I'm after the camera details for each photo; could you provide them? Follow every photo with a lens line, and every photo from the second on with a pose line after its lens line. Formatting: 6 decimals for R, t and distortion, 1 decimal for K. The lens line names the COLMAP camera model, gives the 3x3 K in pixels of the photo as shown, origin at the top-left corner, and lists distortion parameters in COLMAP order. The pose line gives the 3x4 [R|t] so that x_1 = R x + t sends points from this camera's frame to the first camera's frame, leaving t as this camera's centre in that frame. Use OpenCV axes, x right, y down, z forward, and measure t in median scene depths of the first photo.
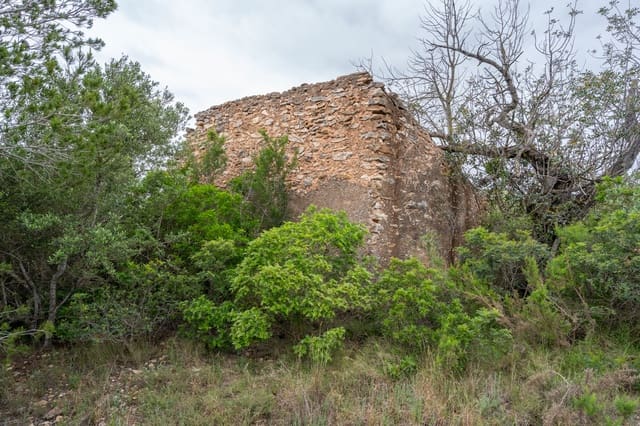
lens RADIAL K [[287.7, 0, 319.9], [0, 287.7, 214.0], [0, 0, 1]] dist [-0.003527, 0.000494]
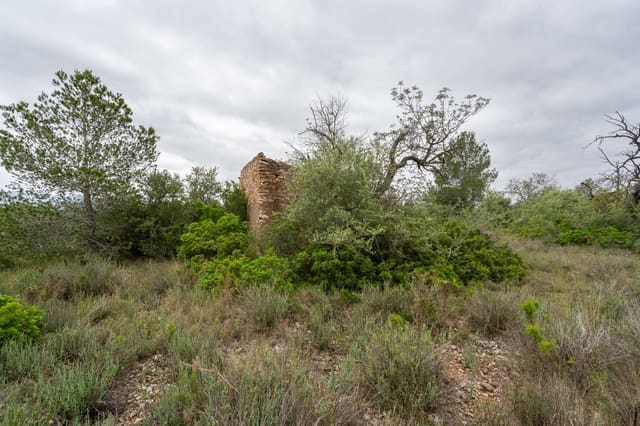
lens RADIAL K [[287.7, 0, 320.2], [0, 287.7, 213.4], [0, 0, 1]] dist [-0.003527, 0.000494]
pose [[0.891394, -0.003983, -0.453211, 1.607741], [0.003582, 0.999992, -0.001743, -0.011179], [0.453215, -0.000070, 0.891401, -0.798067]]
